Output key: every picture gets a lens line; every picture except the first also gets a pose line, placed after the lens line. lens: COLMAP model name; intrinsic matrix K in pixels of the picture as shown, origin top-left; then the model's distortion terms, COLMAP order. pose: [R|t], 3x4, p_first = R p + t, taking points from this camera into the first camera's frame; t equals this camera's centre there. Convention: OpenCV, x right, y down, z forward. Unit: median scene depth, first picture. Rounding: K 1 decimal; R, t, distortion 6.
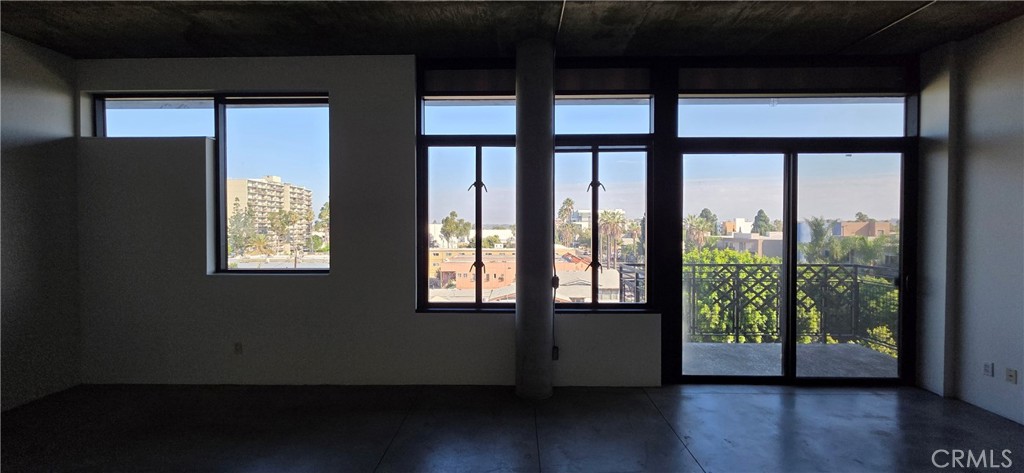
lens RADIAL K [[414.1, 0, 512.6], [0, 414.1, 232.4], [0, 0, 1]] dist [0.010173, -0.001883]
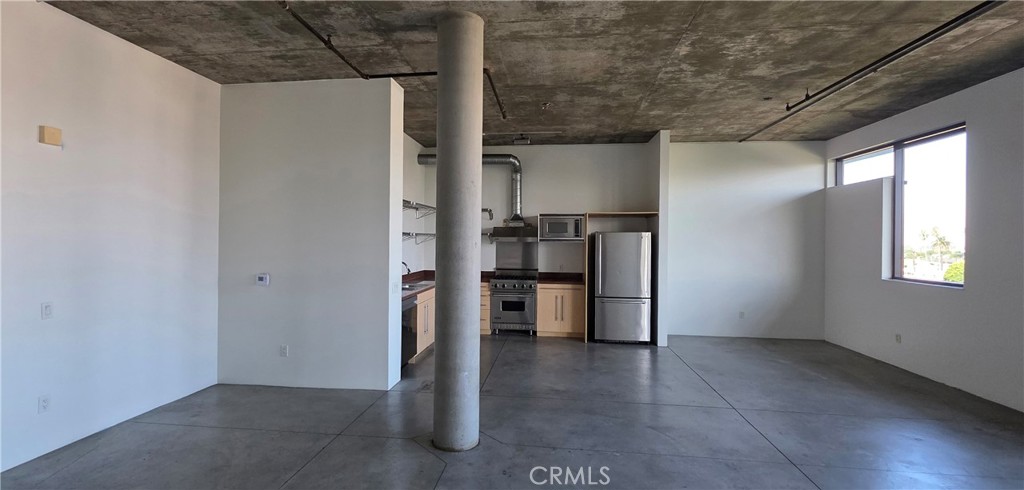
lens RADIAL K [[458.3, 0, 497.7], [0, 458.3, 240.4], [0, 0, 1]] dist [0.005326, -0.000542]
pose [[-0.098990, 0.000354, -0.995088, 0.099575], [-0.026247, 0.999651, 0.002967, 0.000456], [0.994742, 0.026412, -0.098946, -0.010483]]
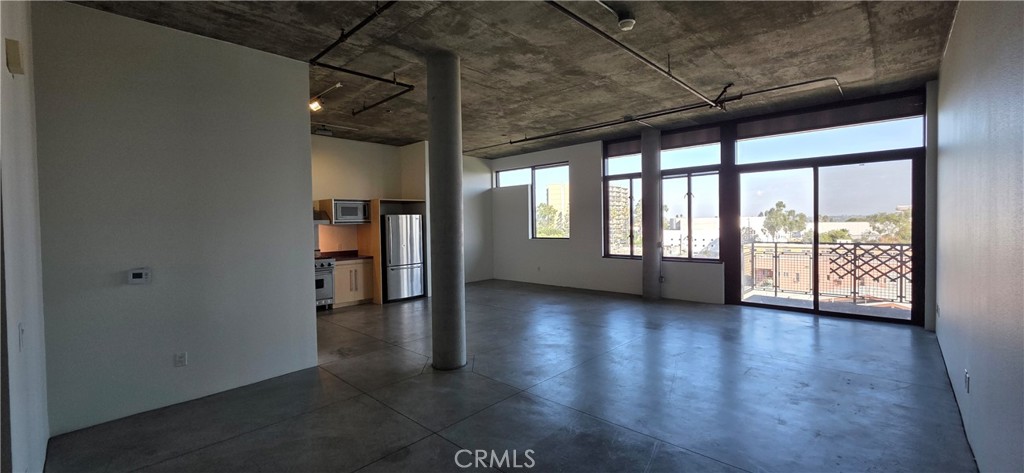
lens RADIAL K [[414.1, 0, 513.1], [0, 414.1, 233.5], [0, 0, 1]] dist [0.010173, -0.001883]
pose [[0.747207, 0.005162, -0.664571, 0.098159], [0.005714, 0.999883, 0.014191, 0.003628], [0.664567, -0.014400, 0.747090, -0.106863]]
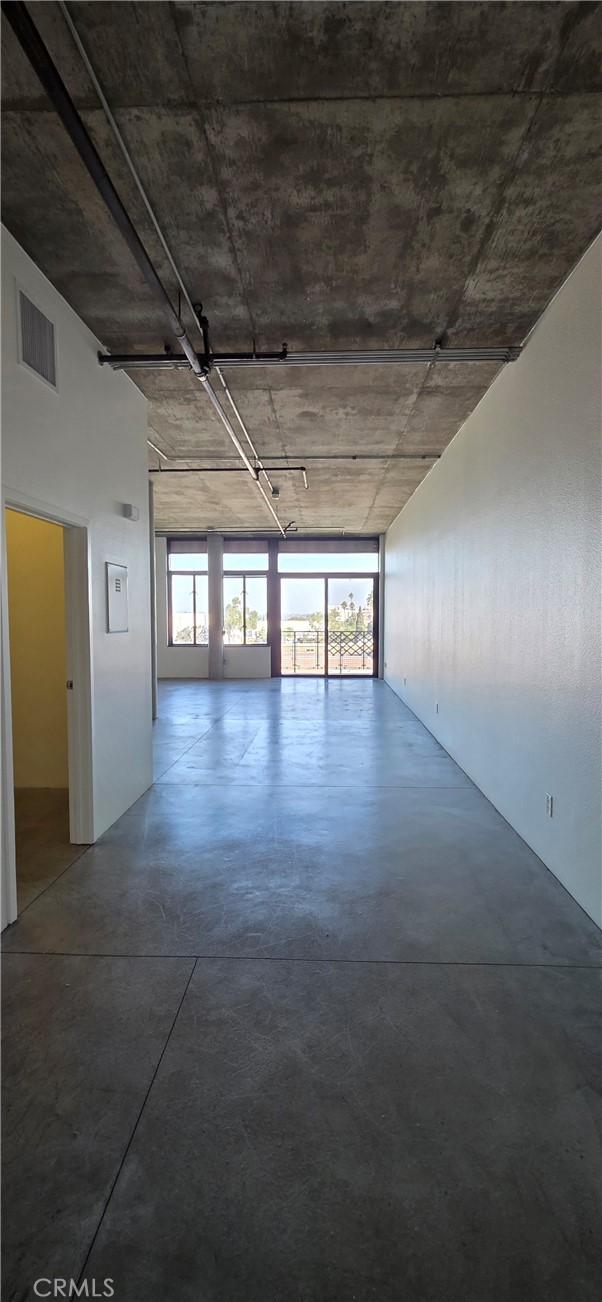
lens RADIAL K [[526.5, 0, 304.8], [0, 526.5, 648.0], [0, 0, 1]] dist [0.010173, -0.001883]
pose [[0.999696, 0.003288, -0.024419, 0.070639], [-0.002179, 0.998971, 0.045301, 0.007375], [0.024543, -0.045234, 0.998675, -0.223587]]
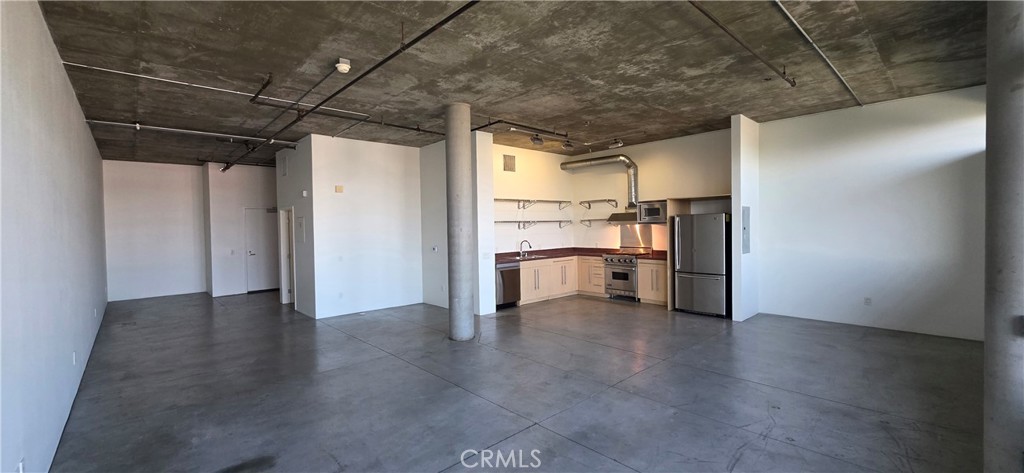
lens RADIAL K [[414.1, 0, 508.5], [0, 414.1, 231.3], [0, 0, 1]] dist [0.010173, -0.001883]
pose [[-0.723659, 0.024211, -0.689732, 0.099882], [0.007027, 0.999591, 0.027716, -0.001761], [0.690122, 0.015210, -0.723534, 0.101111]]
